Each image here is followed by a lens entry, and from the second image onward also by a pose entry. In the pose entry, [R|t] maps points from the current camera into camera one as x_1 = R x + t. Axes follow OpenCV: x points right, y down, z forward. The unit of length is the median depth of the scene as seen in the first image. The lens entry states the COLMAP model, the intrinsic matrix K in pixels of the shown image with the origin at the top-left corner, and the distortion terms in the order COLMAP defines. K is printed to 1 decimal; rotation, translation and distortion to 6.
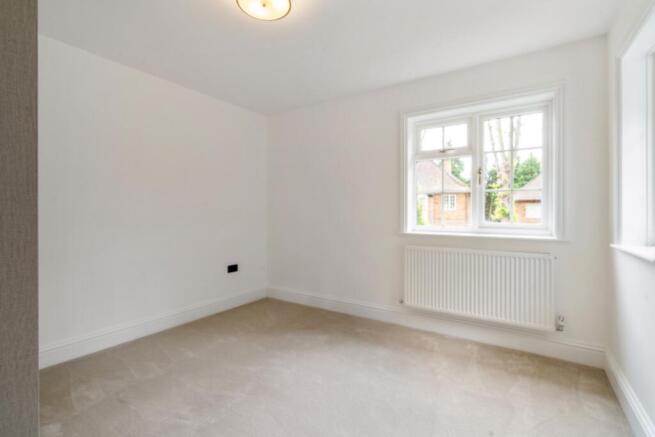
lens RADIAL K [[302.3, 0, 328.7], [0, 302.3, 215.6], [0, 0, 1]] dist [0.001067, -0.000140]
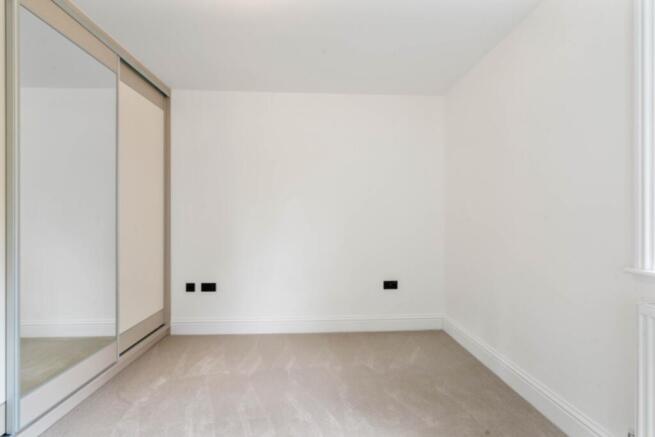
lens RADIAL K [[298.7, 0, 327.9], [0, 298.7, 219.2], [0, 0, 1]] dist [-0.005563, 0.000086]
pose [[0.591640, -0.001278, -0.806201, 0.325495], [-0.004219, 0.999980, -0.004681, -0.008943], [0.806191, 0.006171, 0.591623, 0.441059]]
